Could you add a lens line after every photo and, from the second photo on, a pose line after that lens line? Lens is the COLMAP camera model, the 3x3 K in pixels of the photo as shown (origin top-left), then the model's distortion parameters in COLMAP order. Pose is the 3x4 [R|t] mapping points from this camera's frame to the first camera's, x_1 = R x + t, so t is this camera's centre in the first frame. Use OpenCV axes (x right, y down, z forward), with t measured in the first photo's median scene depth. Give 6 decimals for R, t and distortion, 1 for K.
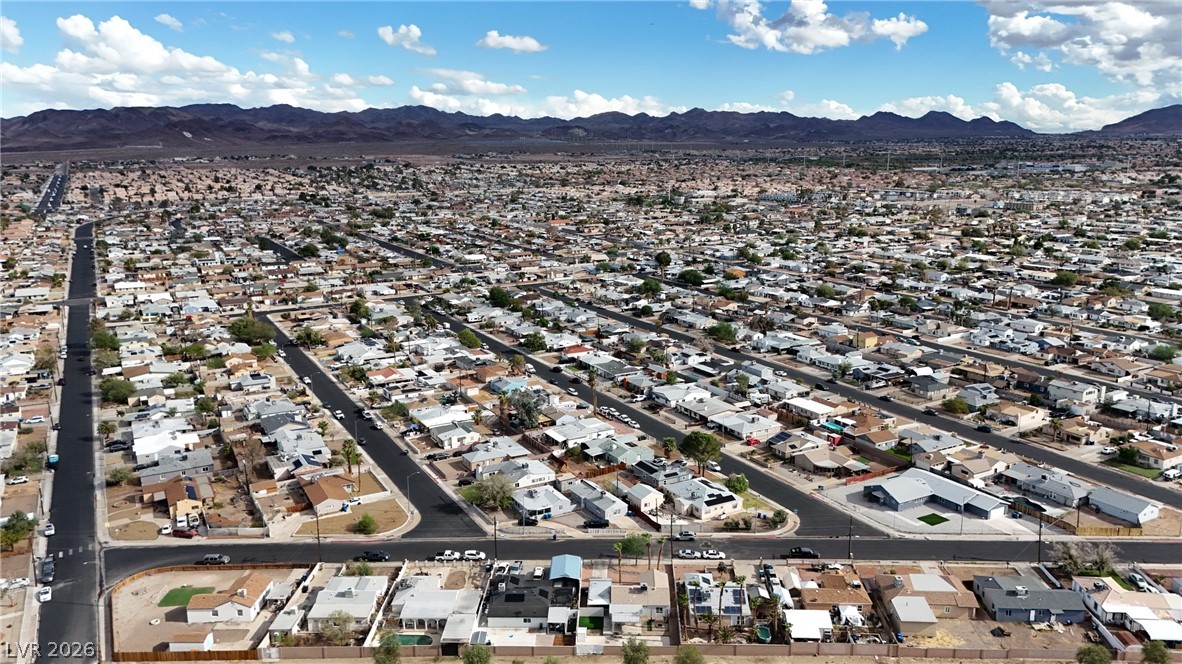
lens RADIAL K [[865.9, 0, 591.0], [0, 865.9, 332.0], [0, 0, 1]] dist [0.004335, 0.001534]
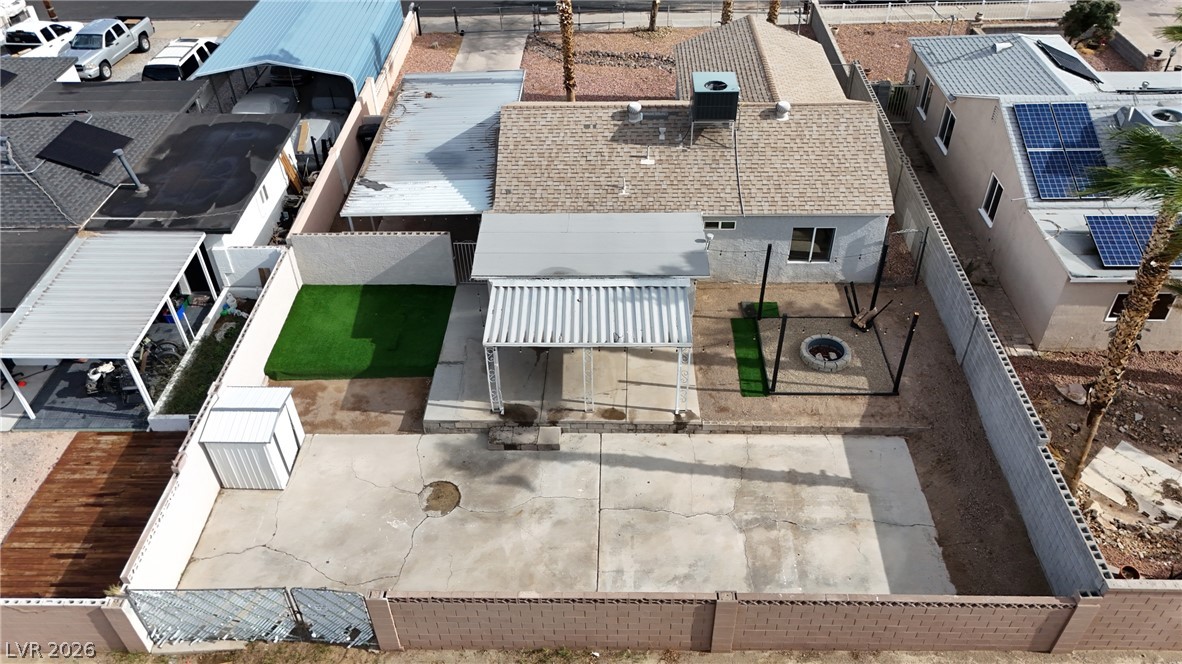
lens RADIAL K [[865.9, 0, 591.0], [0, 865.9, 332.0], [0, 0, 1]] dist [0.004335, 0.001534]
pose [[0.999946, -0.009808, -0.003552, 0.040122], [0.010357, 0.892761, 0.450412, 0.265899], [-0.001246, -0.450424, 0.892814, 0.857983]]
